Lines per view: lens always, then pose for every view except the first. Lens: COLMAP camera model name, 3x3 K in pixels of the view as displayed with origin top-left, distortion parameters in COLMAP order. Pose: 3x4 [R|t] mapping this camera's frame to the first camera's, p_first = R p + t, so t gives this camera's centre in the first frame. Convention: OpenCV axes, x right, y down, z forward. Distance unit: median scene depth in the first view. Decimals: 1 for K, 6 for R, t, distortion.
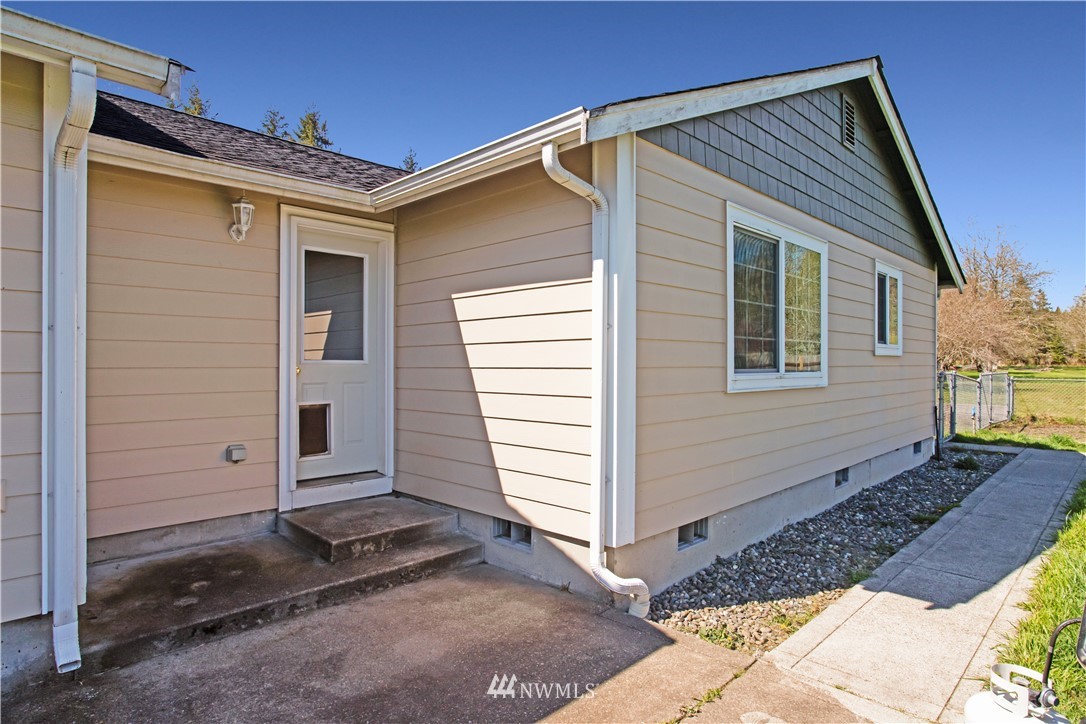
lens RADIAL K [[617.2, 0, 543.0], [0, 617.2, 362.0], [0, 0, 1]] dist [0.003282, 0.000899]
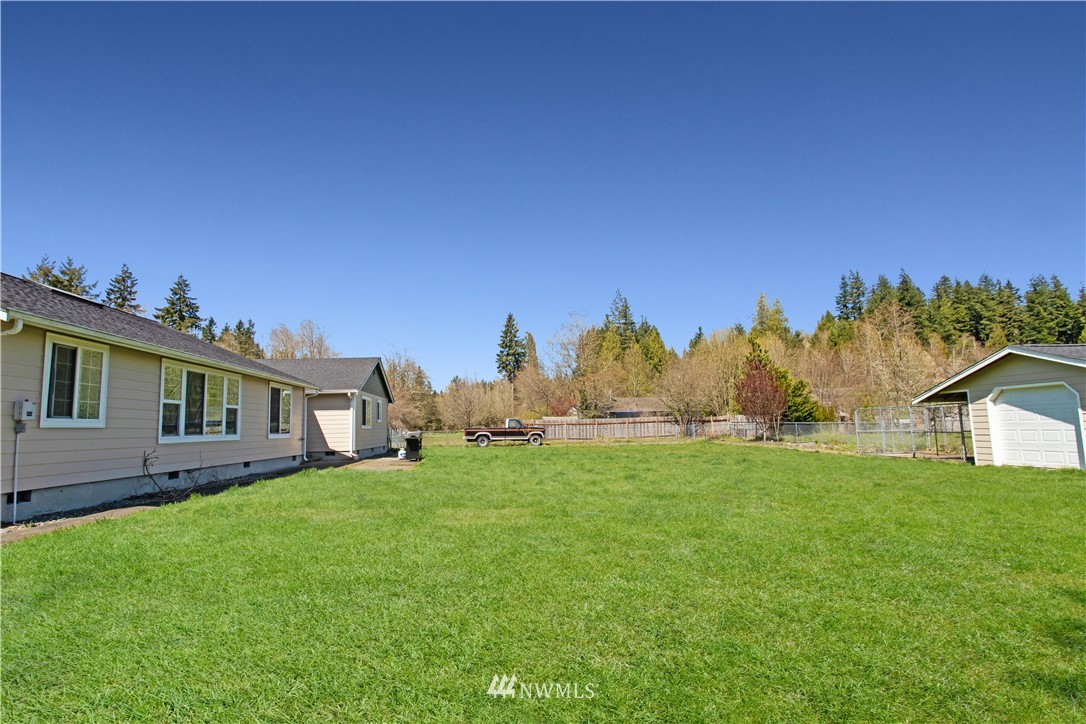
lens RADIAL K [[581.5, 0, 543.0], [0, 581.5, 362.0], [0, 0, 1]] dist [-0.047591, 0.032945]
pose [[0.650938, 0.069730, 0.755922, -2.431705], [0.024189, 0.993362, -0.112462, 0.071564], [-0.758745, 0.091491, 0.644930, -3.407597]]
